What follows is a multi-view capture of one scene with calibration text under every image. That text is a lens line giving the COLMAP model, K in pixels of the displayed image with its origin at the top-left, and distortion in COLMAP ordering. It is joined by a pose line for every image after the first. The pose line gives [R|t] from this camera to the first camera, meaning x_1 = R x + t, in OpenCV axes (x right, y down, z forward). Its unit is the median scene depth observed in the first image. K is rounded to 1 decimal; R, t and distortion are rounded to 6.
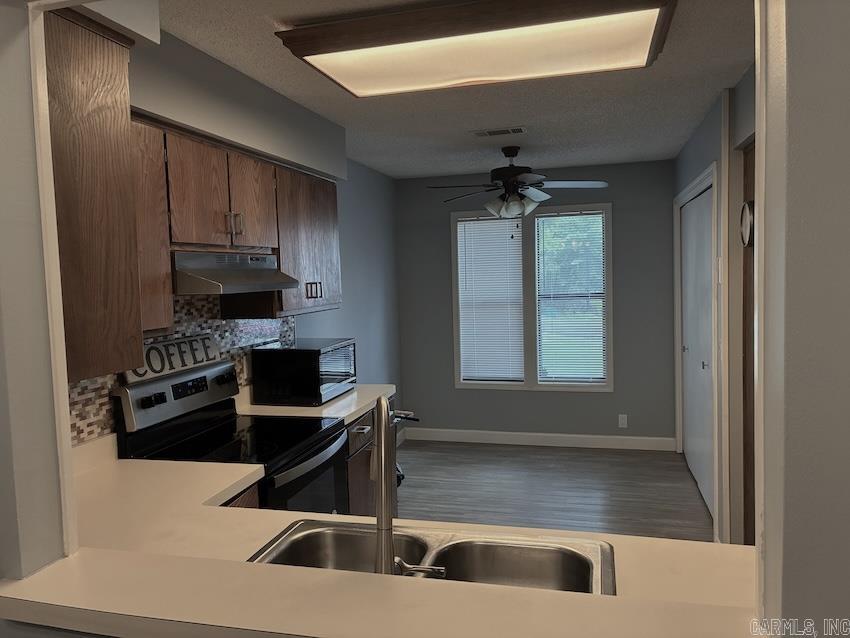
lens RADIAL K [[651.6, 0, 419.2], [0, 651.6, 319.0], [0, 0, 1]] dist [0.071347, -0.091274]
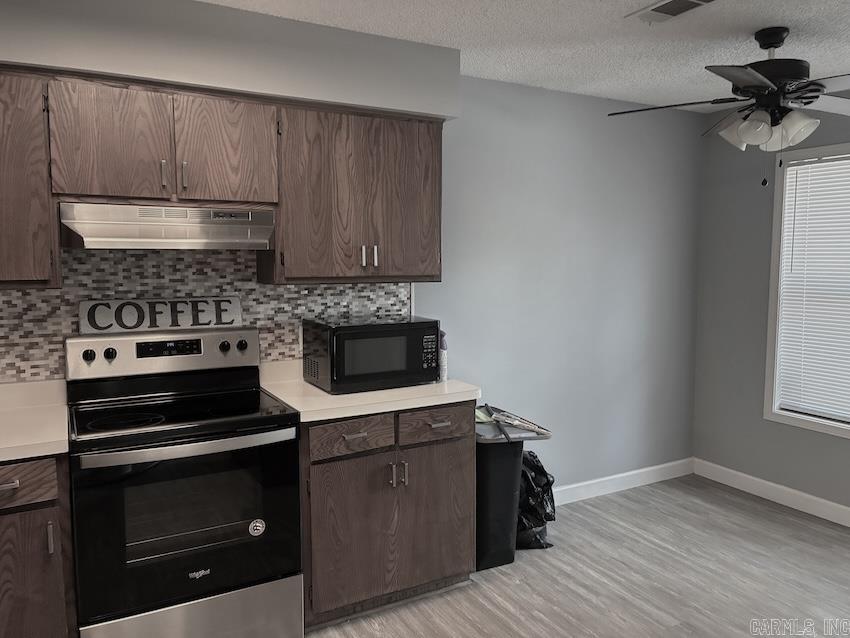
lens RADIAL K [[651.6, 0, 419.2], [0, 651.6, 319.0], [0, 0, 1]] dist [0.071347, -0.091274]
pose [[0.700922, 0.098708, -0.706374, 0.557955], [-0.073555, 0.995100, 0.066067, -0.028363], [0.709435, 0.005649, 0.704748, 0.545960]]
